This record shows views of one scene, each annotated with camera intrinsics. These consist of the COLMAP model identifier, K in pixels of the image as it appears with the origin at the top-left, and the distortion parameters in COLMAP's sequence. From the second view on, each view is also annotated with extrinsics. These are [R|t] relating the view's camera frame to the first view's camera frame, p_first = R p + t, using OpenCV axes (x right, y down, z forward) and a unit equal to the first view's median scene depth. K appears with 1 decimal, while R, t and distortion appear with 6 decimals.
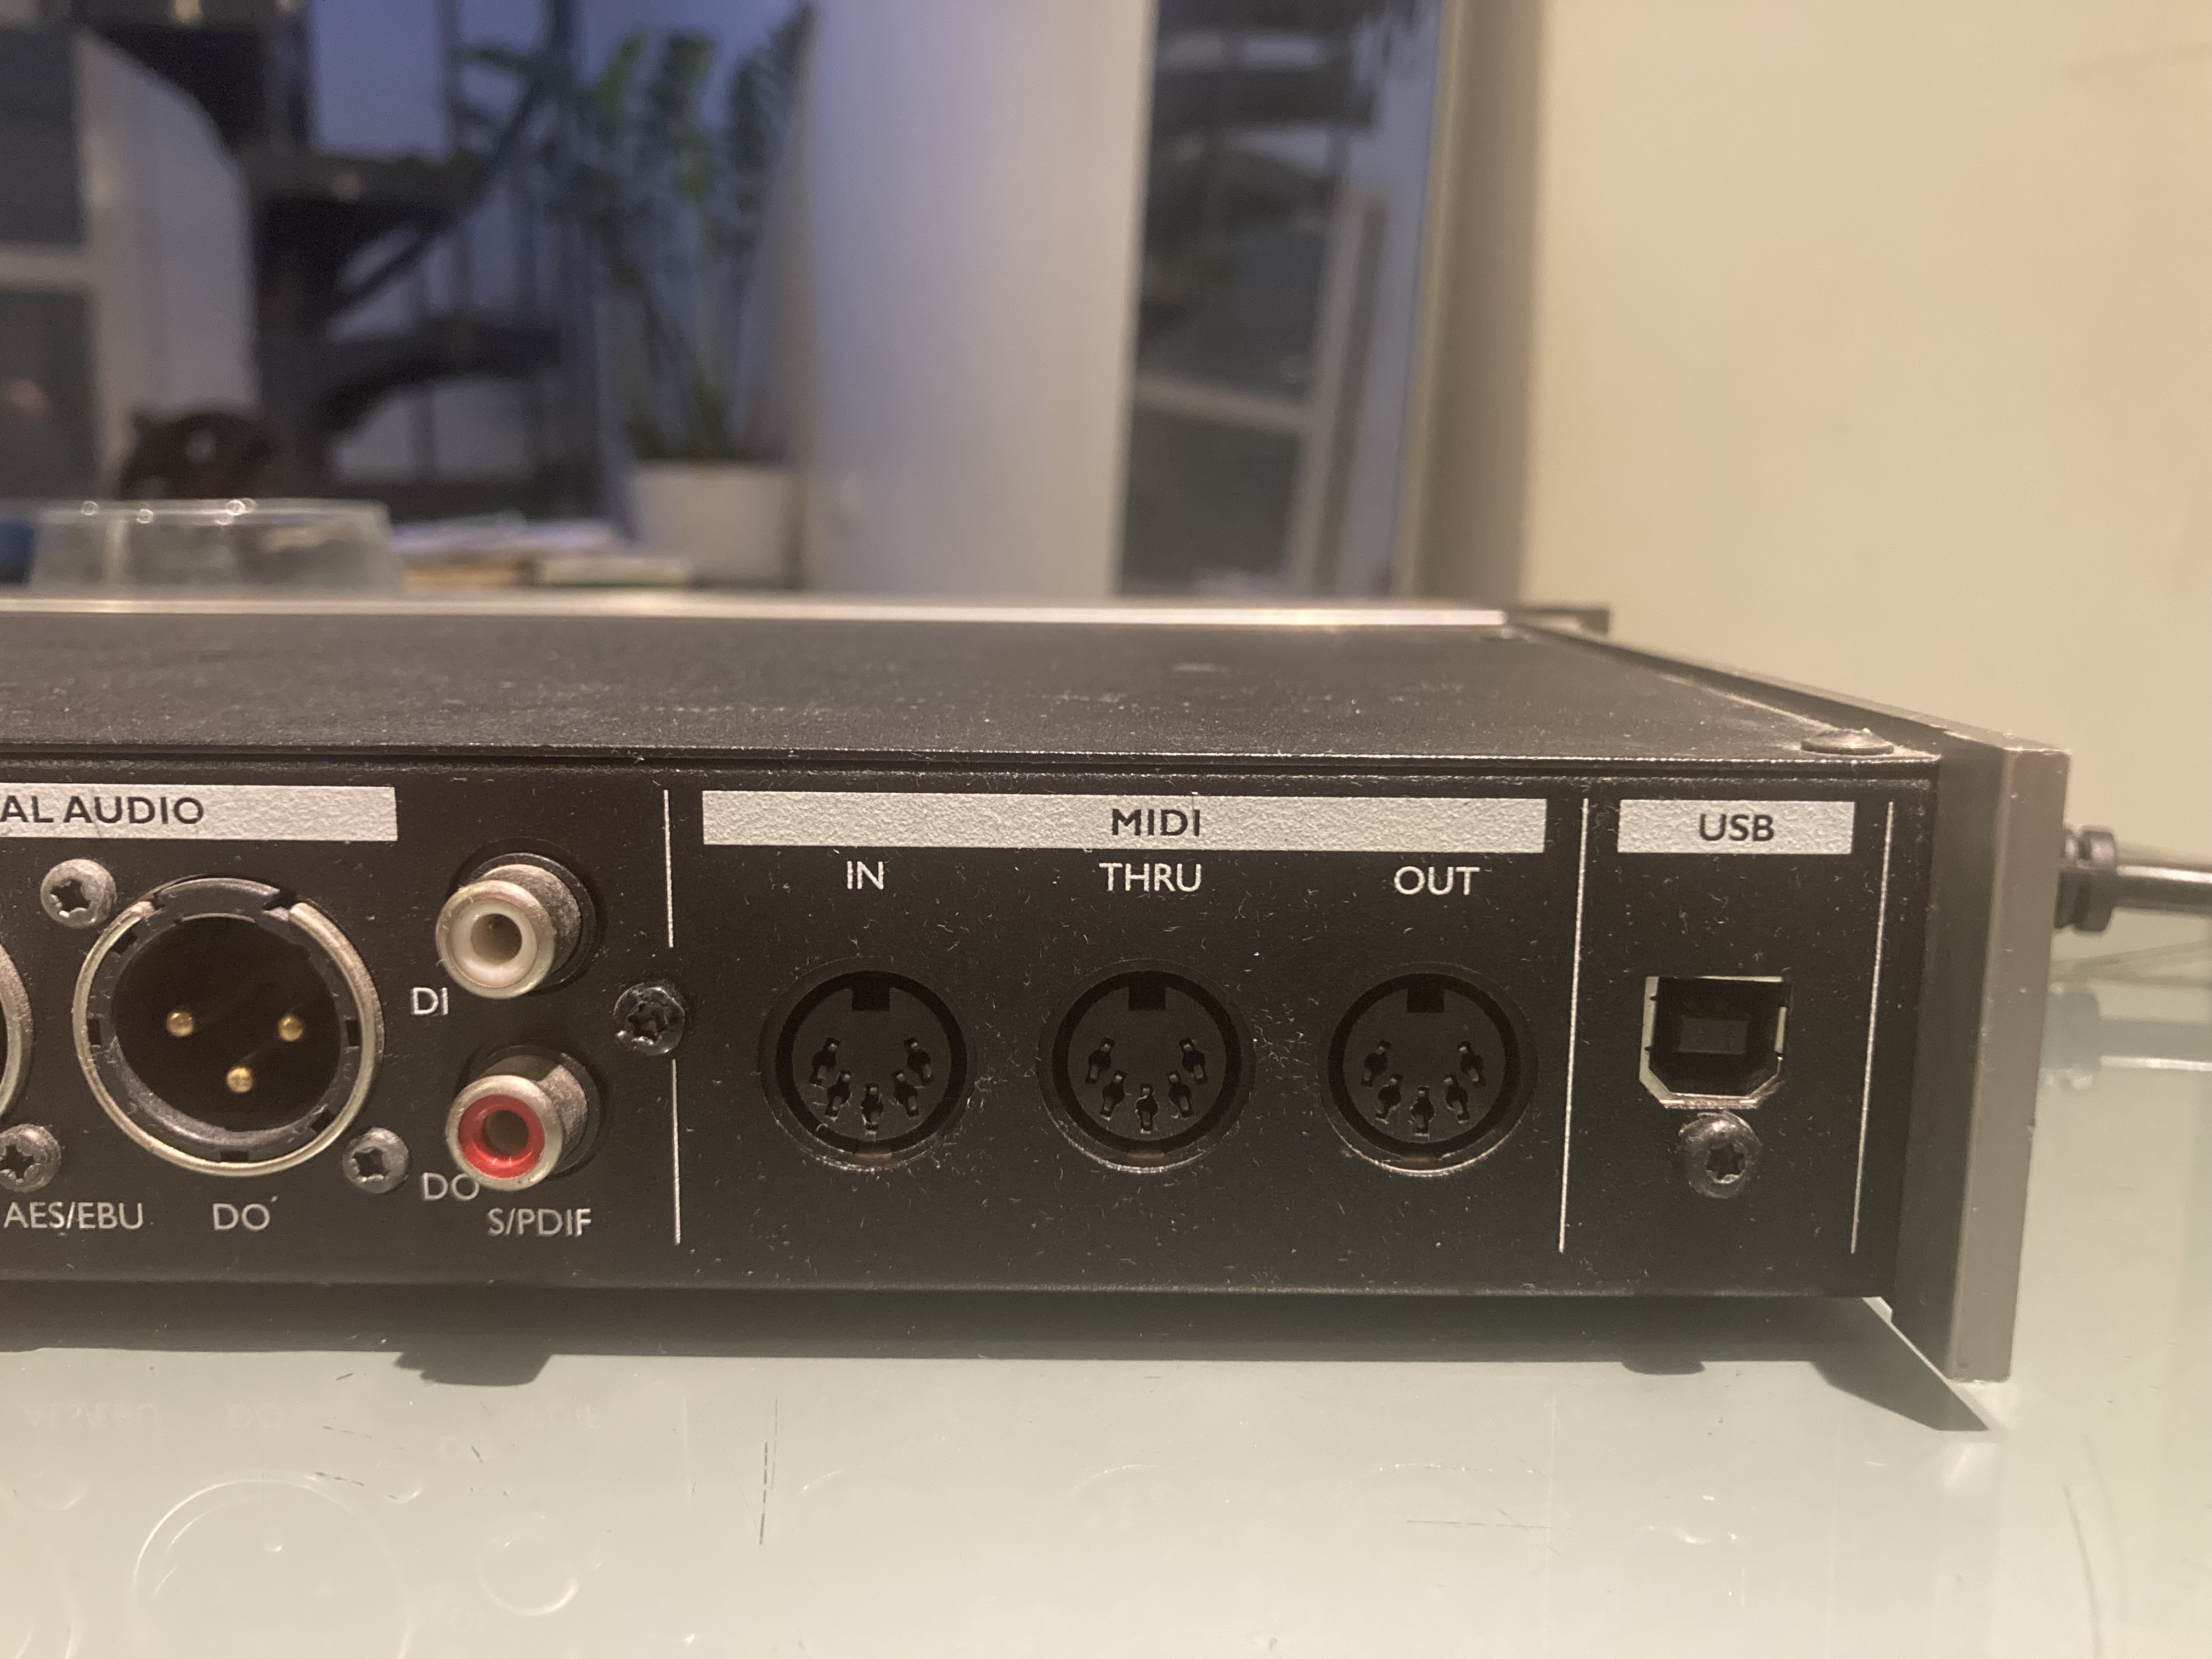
lens RADIAL K [[1801.3, 0, 1114.8], [0, 1801.3, 840.6], [0, 0, 1]] dist [-0.003367, 0.012345]
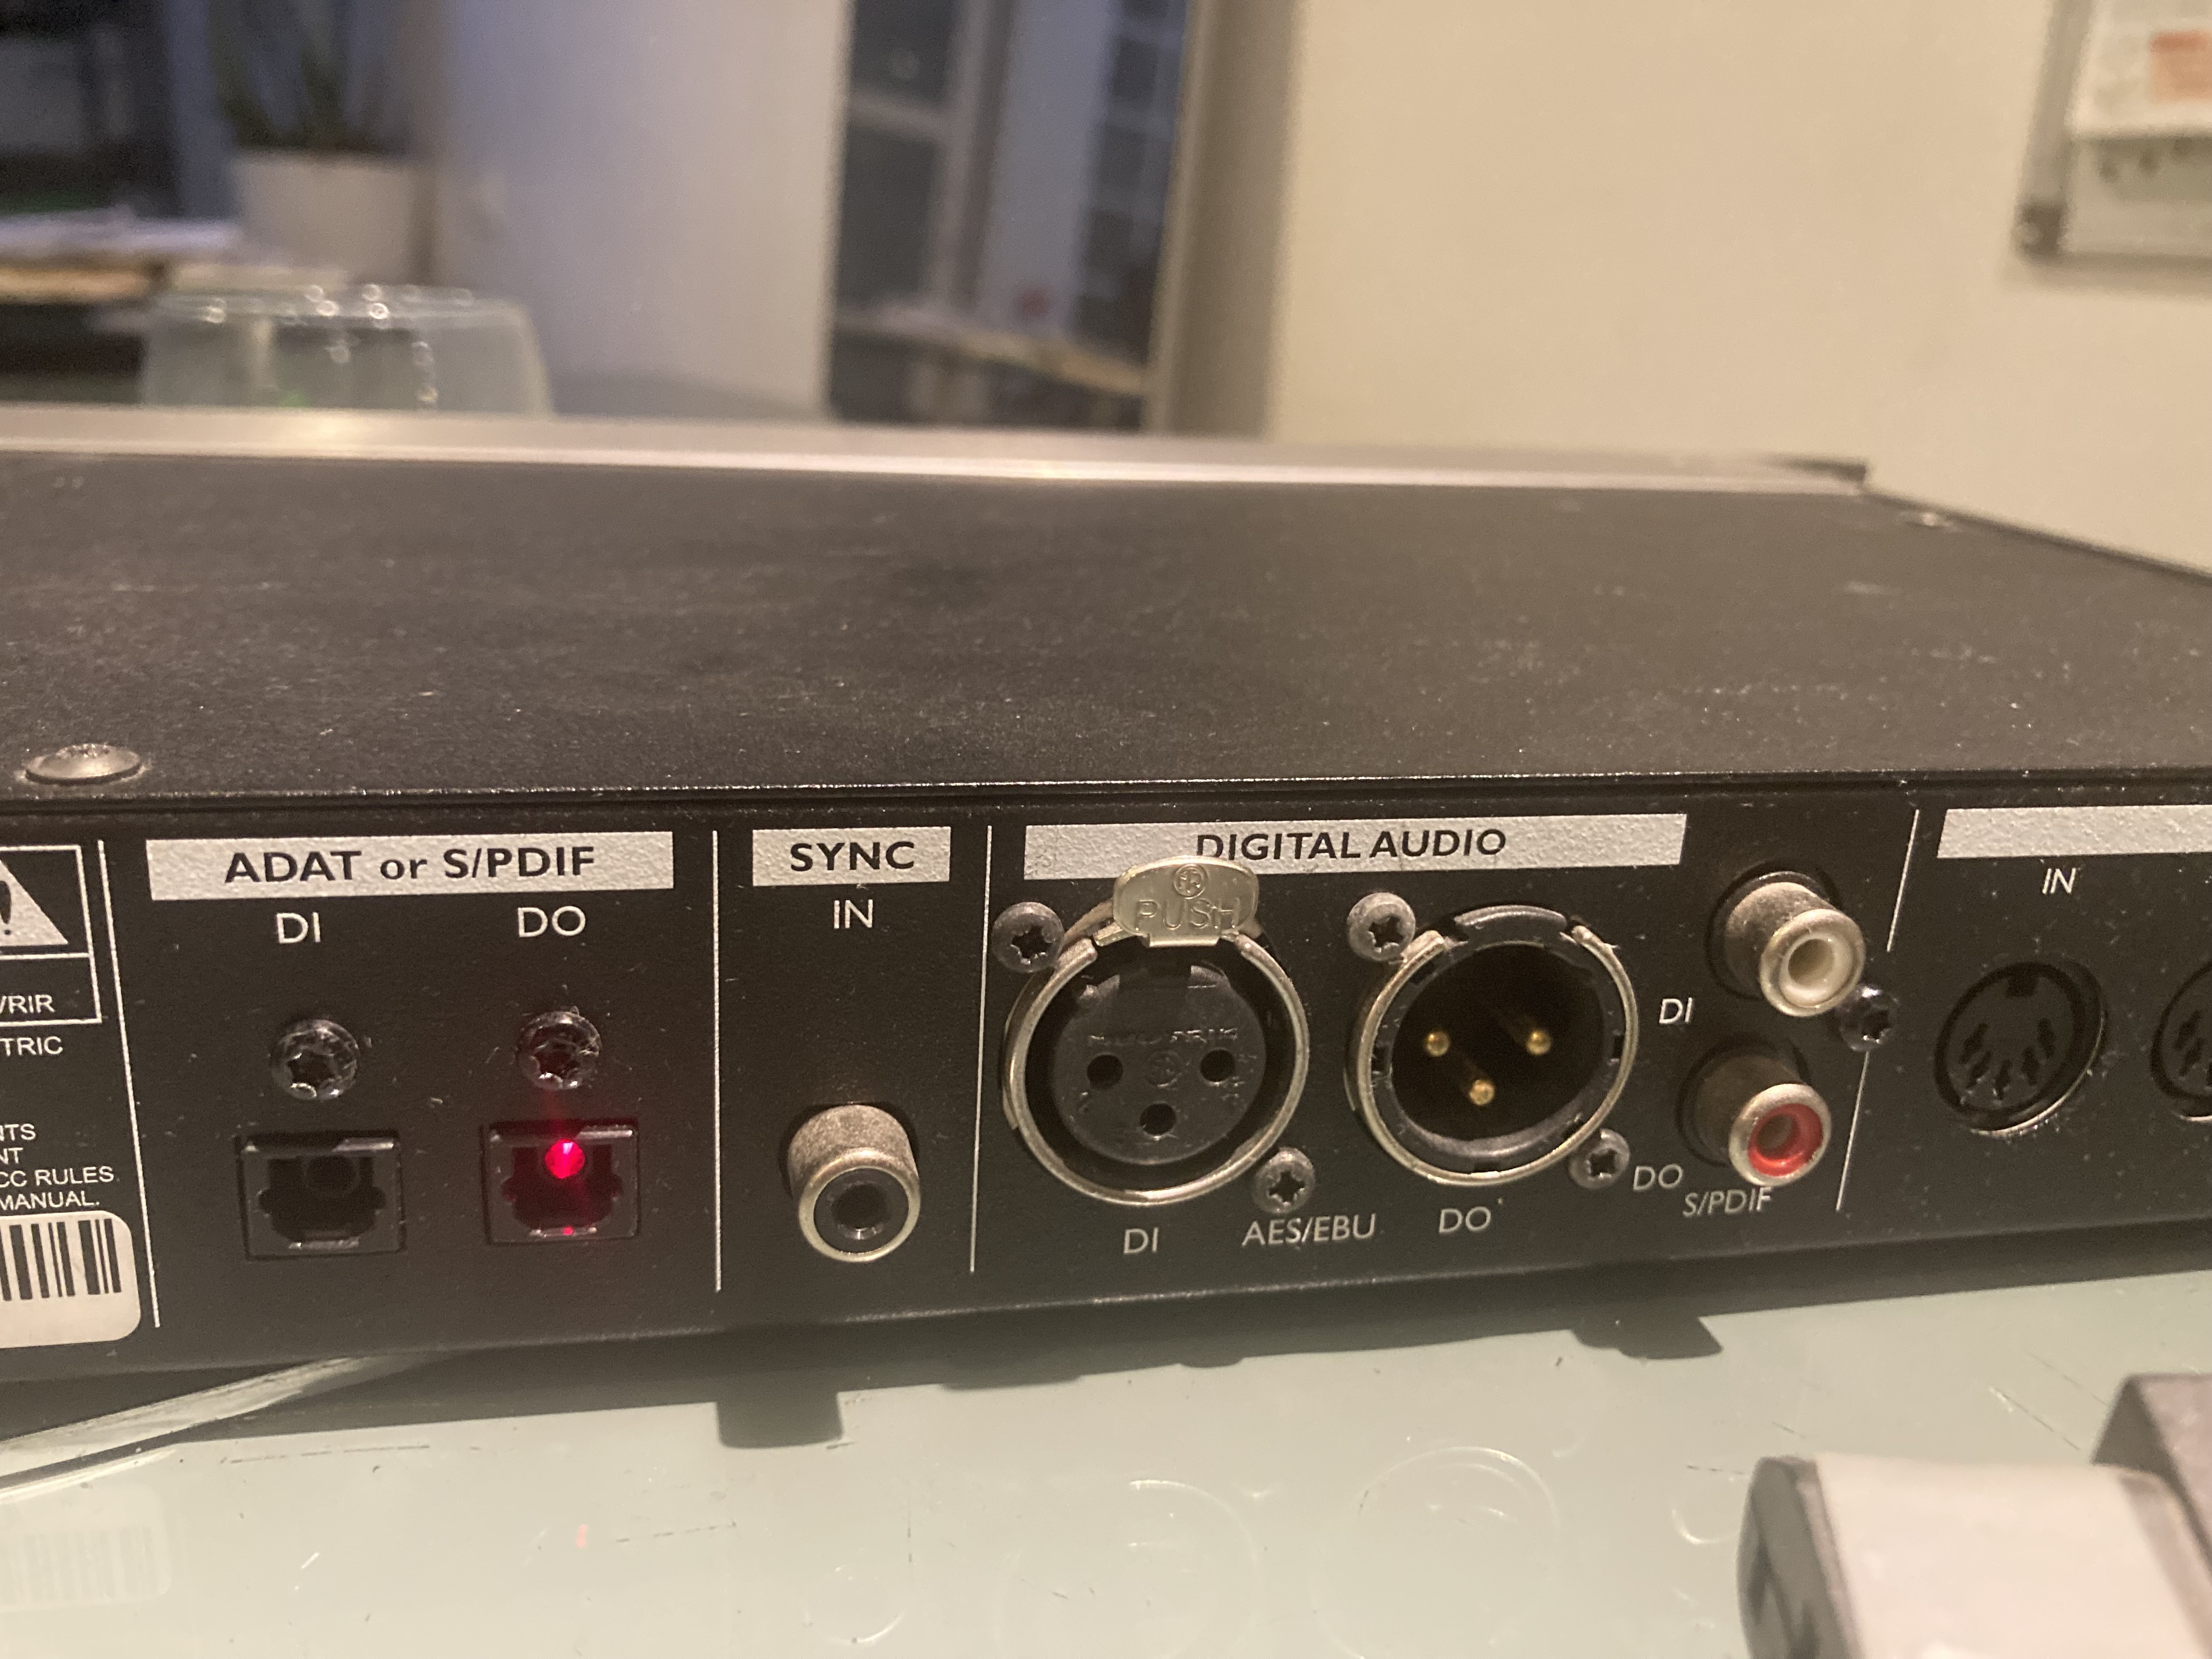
lens RADIAL K [[1801.3, 0, 1091.2], [0, 1801.3, 831.2], [0, 0, 1]] dist [-0.003367, 0.012345]
pose [[0.972879, -0.030363, 0.229312, -0.956264], [-0.004360, 0.988764, 0.149421, -0.170328], [-0.231272, -0.146368, 0.961816, 0.091036]]
